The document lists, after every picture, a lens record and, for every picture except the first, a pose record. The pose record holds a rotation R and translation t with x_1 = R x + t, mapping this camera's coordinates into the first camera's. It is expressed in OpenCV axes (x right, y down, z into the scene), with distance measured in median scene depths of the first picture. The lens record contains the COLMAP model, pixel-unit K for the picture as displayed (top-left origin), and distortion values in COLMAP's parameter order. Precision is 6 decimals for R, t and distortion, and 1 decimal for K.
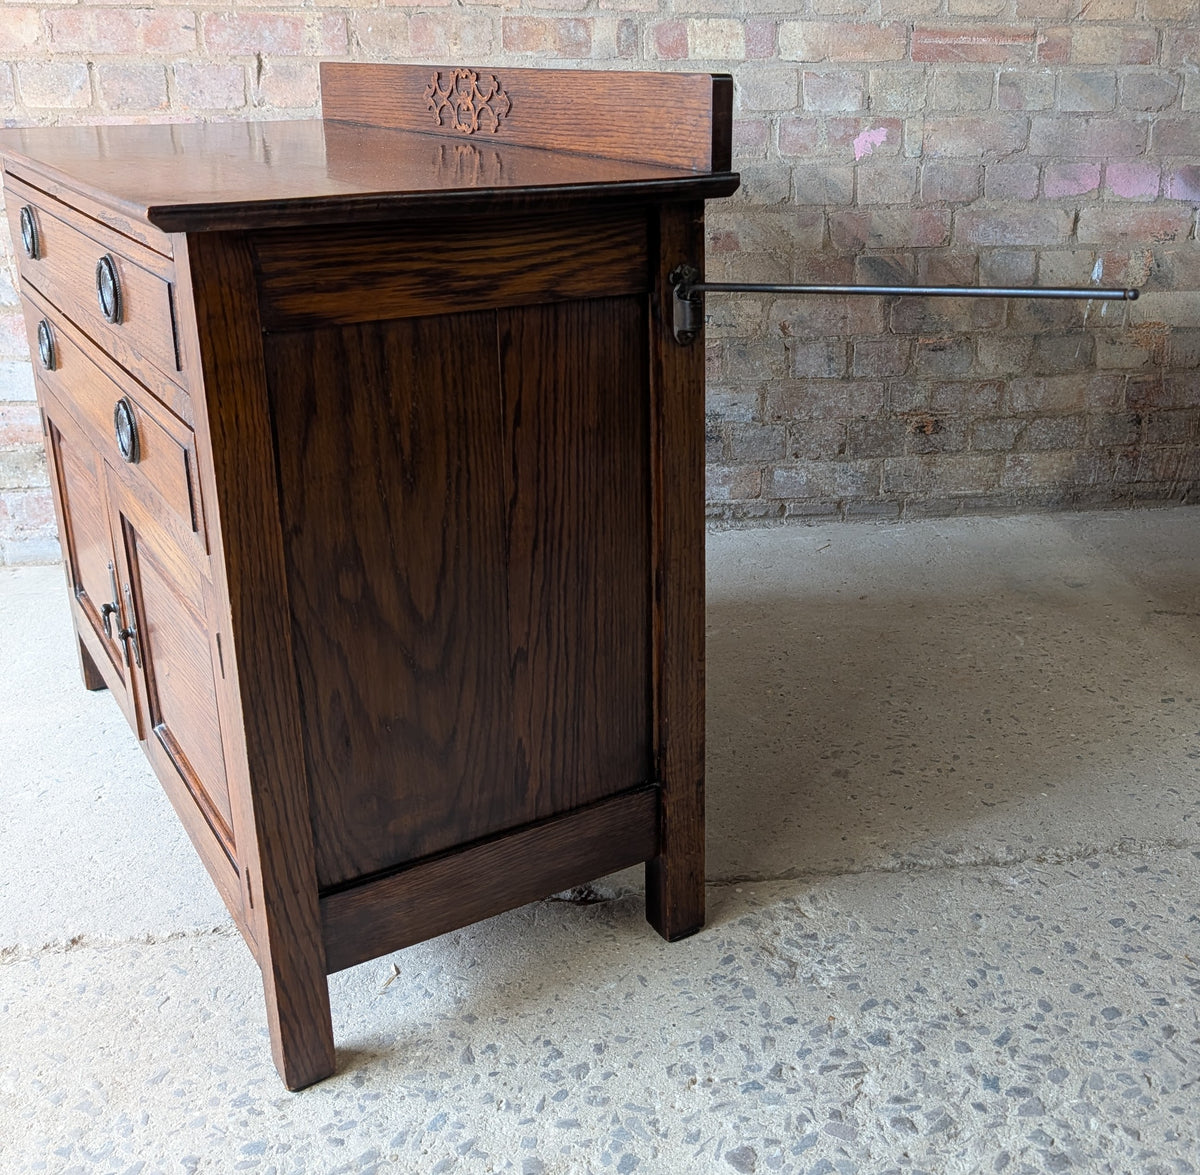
lens RADIAL K [[1330.4, 0, 679.0], [0, 1330.4, 491.0], [0, 0, 1]] dist [0.003068, -0.004128]
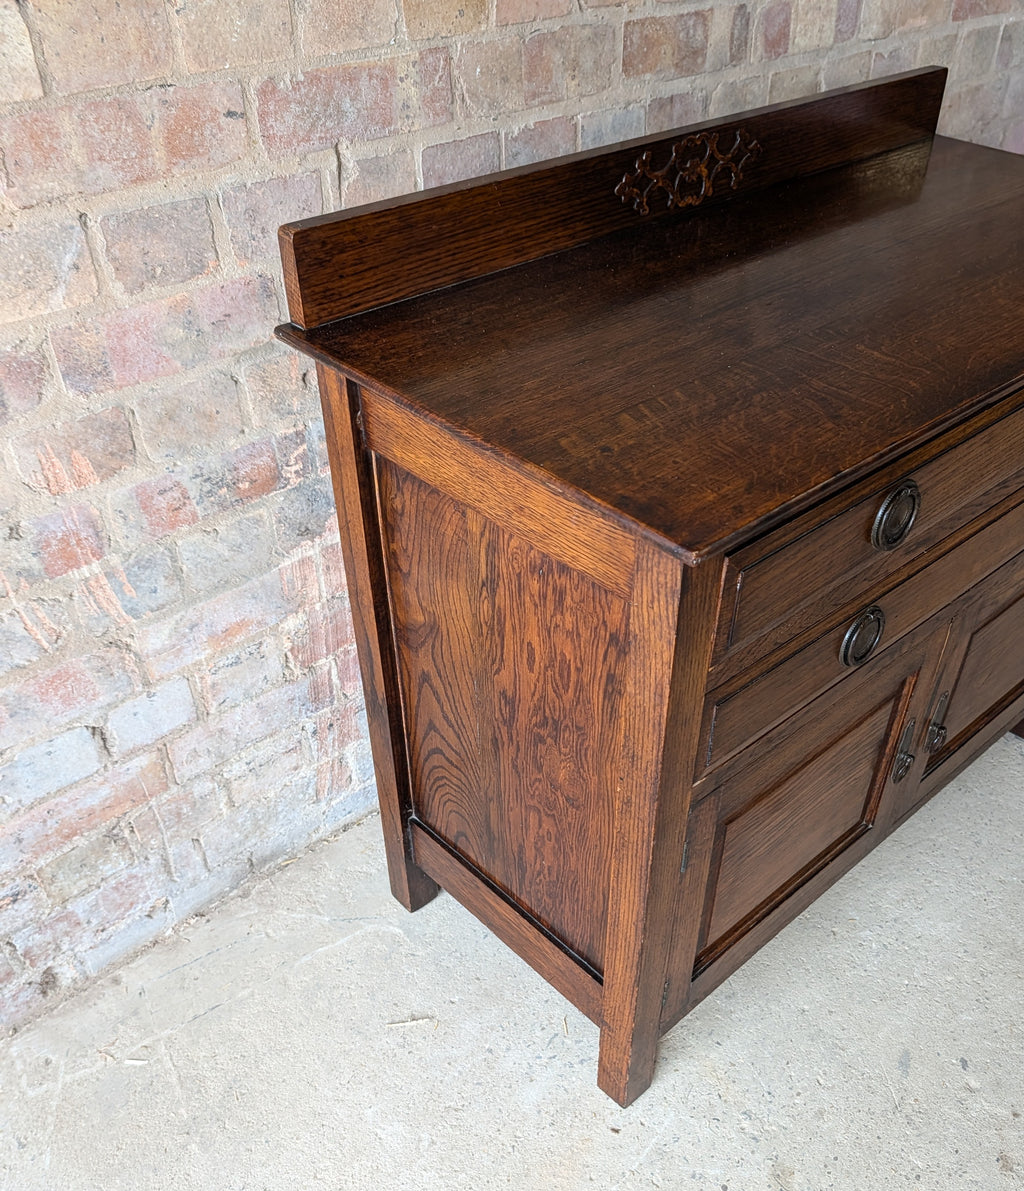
lens RADIAL K [[1095.6, 0, 585.7], [0, 1095.6, 751.4], [0, 0, 1]] dist [0.002413, -0.000001]
pose [[0.816871, -0.379722, 0.434203, -0.821524], [0.160743, 0.872790, 0.460869, -0.455181], [-0.553970, -0.306676, 0.773994, 0.727097]]
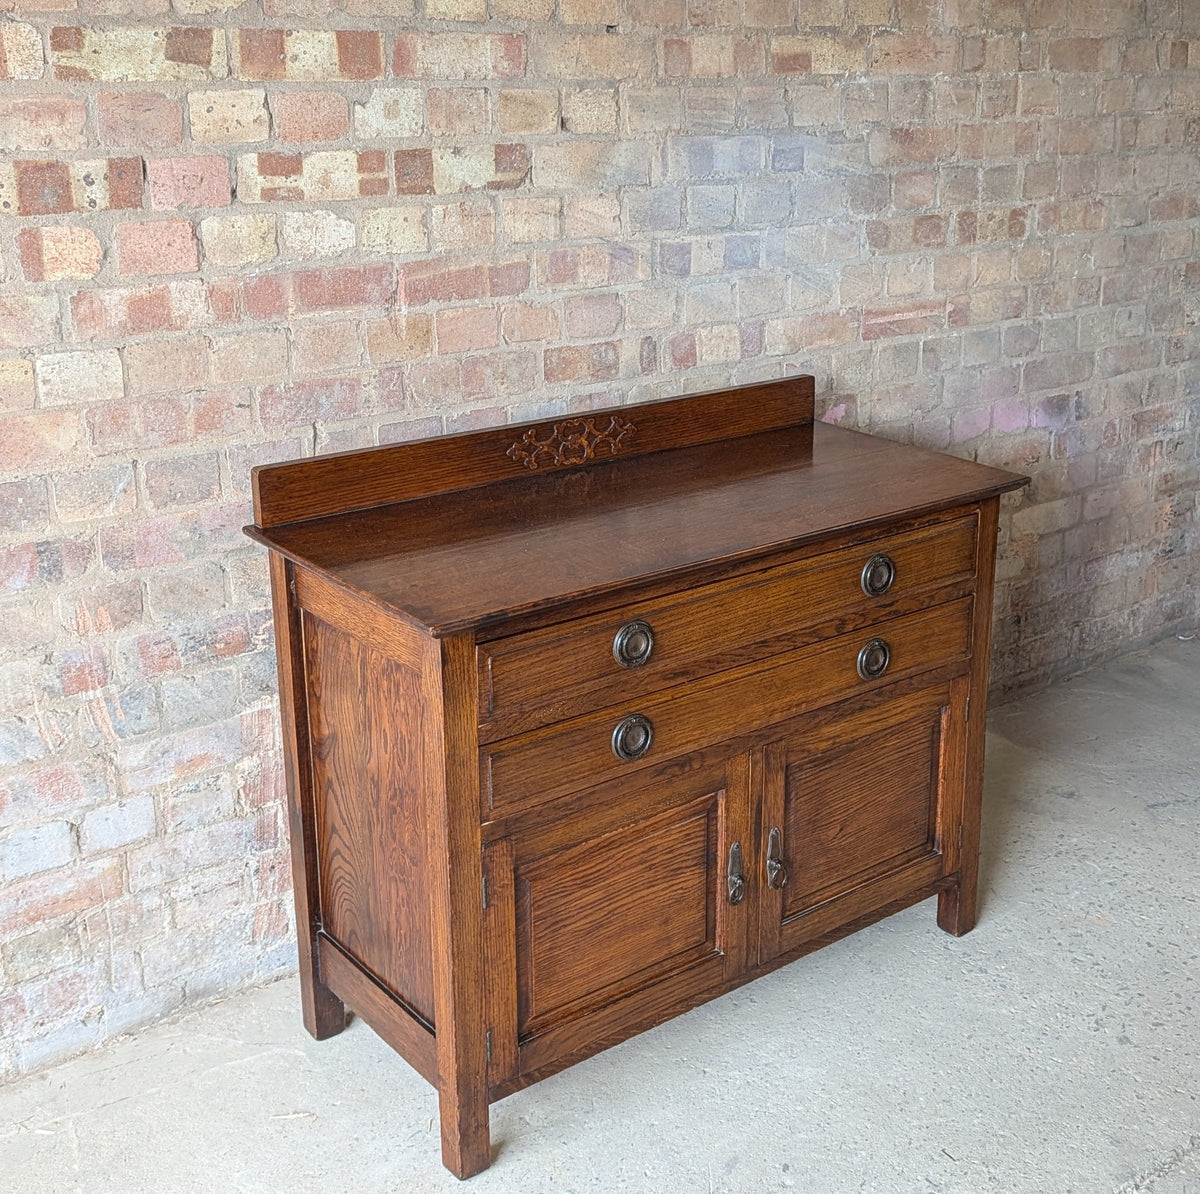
lens RADIAL K [[1627.6, 0, 732.6], [0, 1627.6, 531.2], [0, 0, 1]] dist [0.107756, -0.316994]
pose [[0.858887, -0.149036, 0.490000, -0.946030], [0.155630, 0.987431, 0.027540, -0.370570], [-0.487946, 0.052605, 0.871287, -0.125022]]
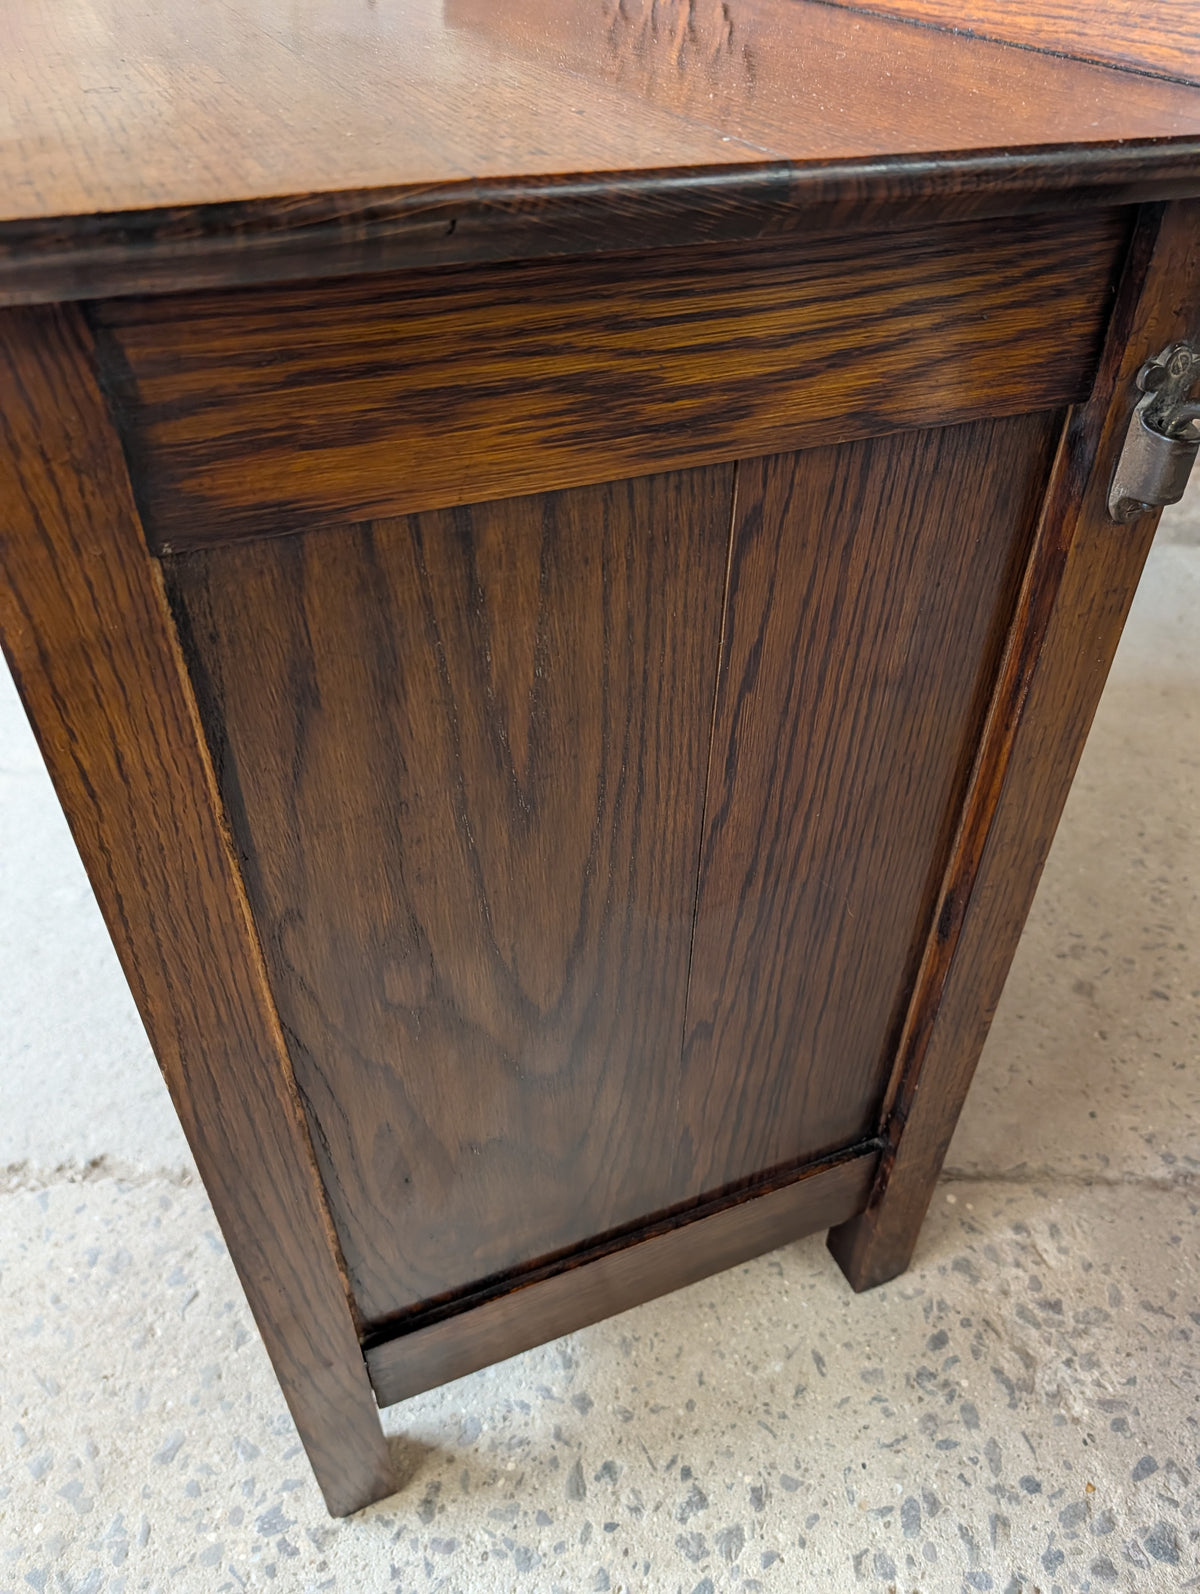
lens RADIAL K [[1152.9, 0, 616.2], [0, 1152.9, 802.1], [0, 0, 1]] dist [0.004925, -0.001998]
pose [[0.986841, 0.116575, -0.112052, -0.092159], [-0.067601, 0.926961, 0.369016, -0.127270], [0.146885, -0.356586, 0.922644, 0.464203]]
